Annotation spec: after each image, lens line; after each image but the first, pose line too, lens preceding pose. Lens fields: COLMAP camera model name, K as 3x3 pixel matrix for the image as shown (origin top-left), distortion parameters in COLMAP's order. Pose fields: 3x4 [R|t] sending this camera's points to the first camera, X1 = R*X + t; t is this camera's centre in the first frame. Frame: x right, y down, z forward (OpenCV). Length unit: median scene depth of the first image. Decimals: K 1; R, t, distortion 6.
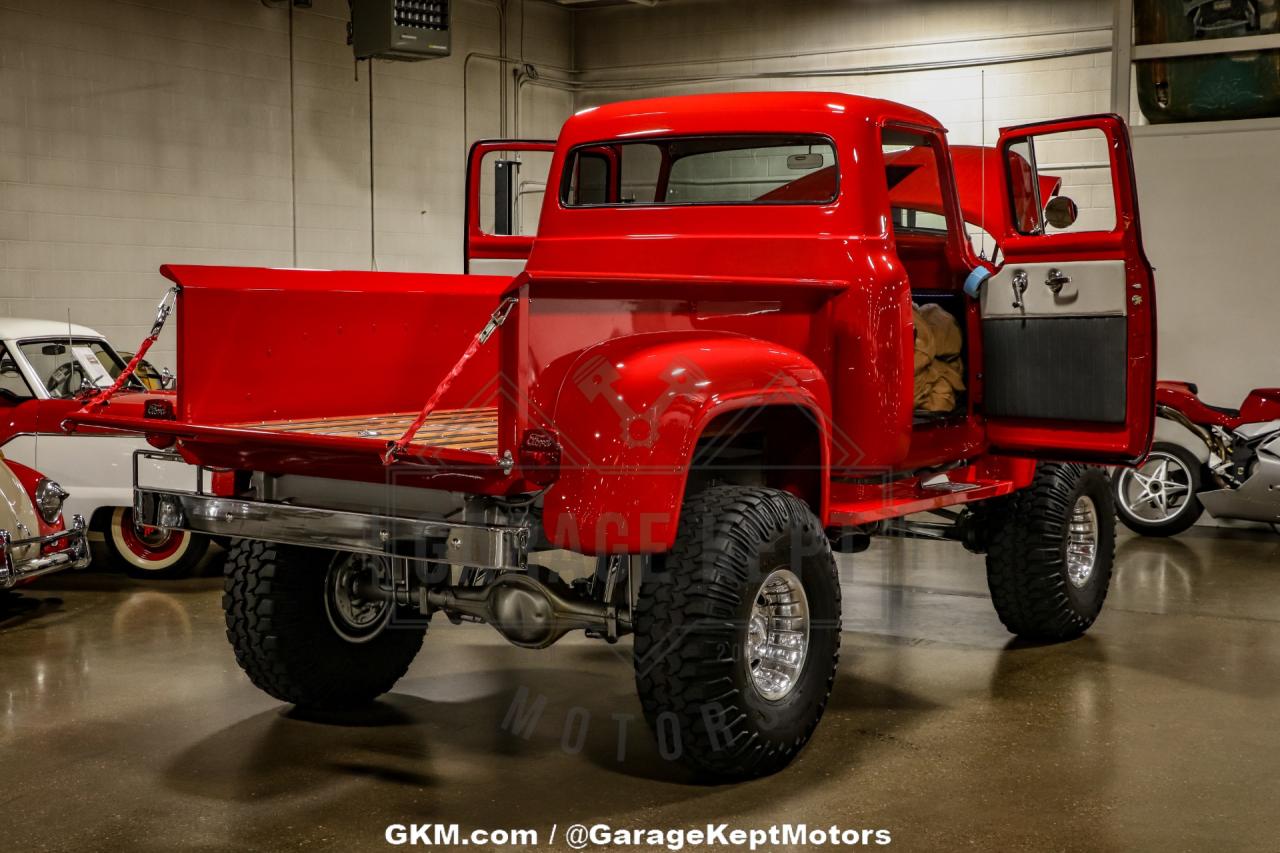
lens RADIAL K [[2079.0, 0, 640.0], [0, 2079.0, 426.5], [0, 0, 1]] dist [-0.023323, 1.300587]
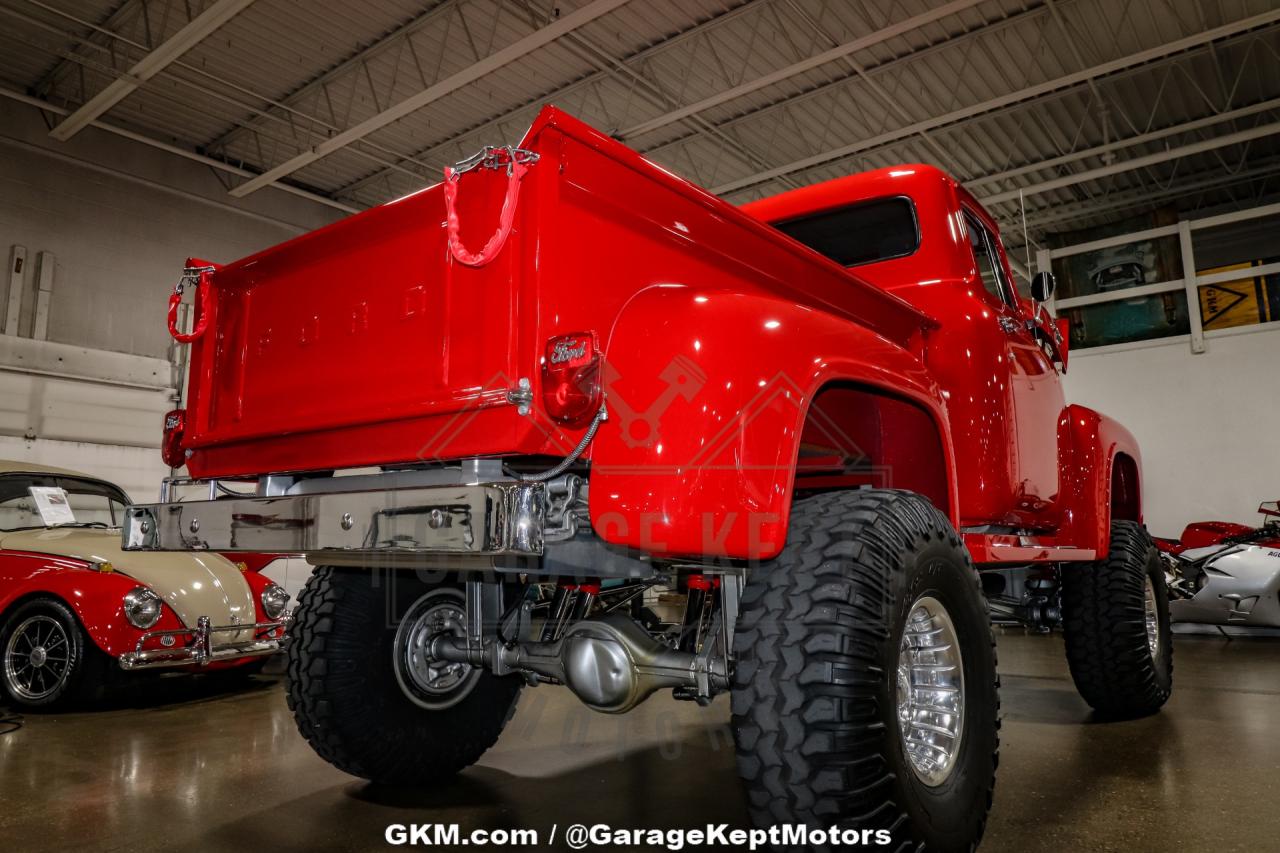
lens RADIAL K [[922.7, 0, 626.3], [0, 922.7, 404.0], [0, 0, 1]] dist [0.036187, -0.003799]
pose [[0.993500, -0.037378, -0.107516, -0.000365], [0.011594, 0.972865, -0.231082, 0.057788], [0.113236, 0.228334, 0.966975, 0.492671]]
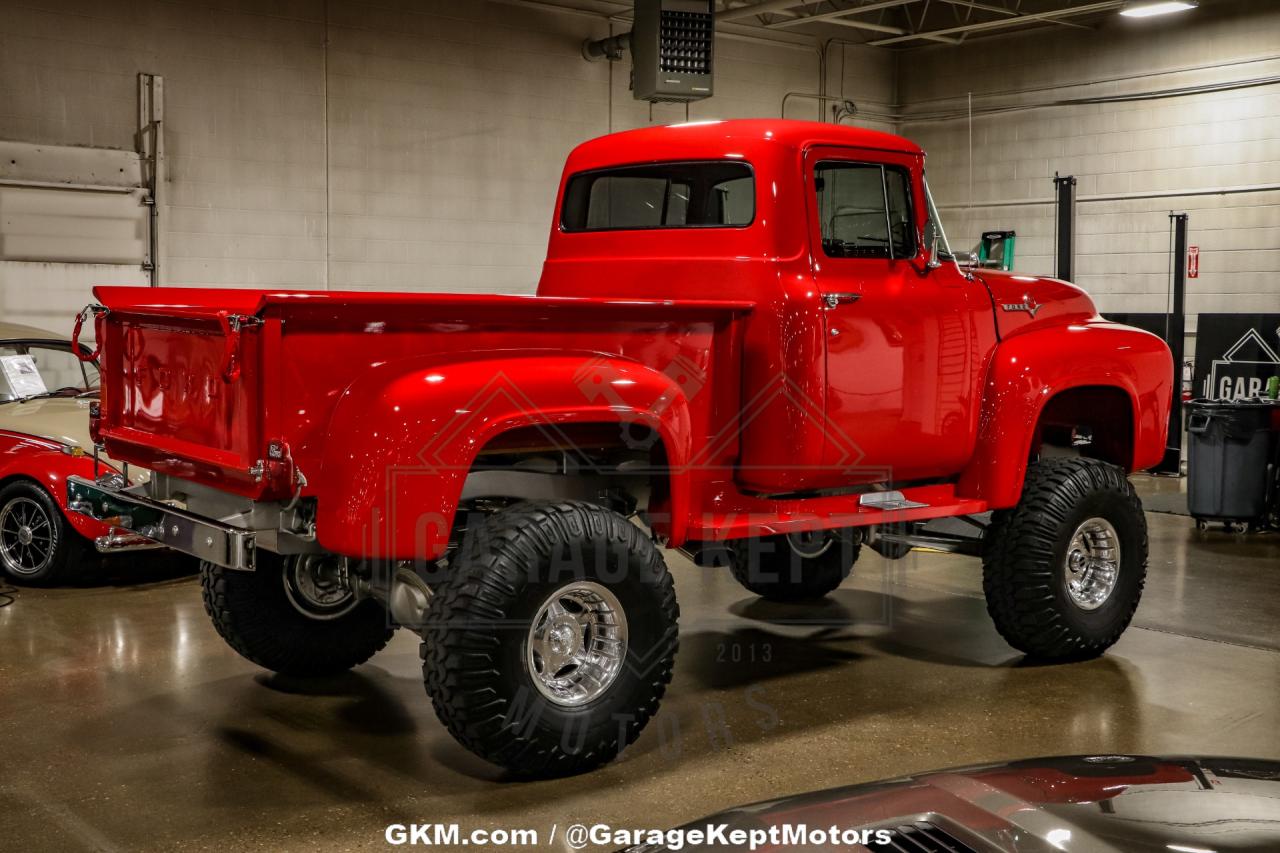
lens RADIAL K [[1730.8, 0, 640.0], [0, 1730.8, 426.5], [0, 0, 1]] dist [-0.017520, 0.465839]
pose [[0.947160, 0.024956, -0.319788, 0.278457], [-0.021828, 0.999672, 0.013361, -0.015024], [0.320017, -0.005675, 0.947395, 0.142255]]
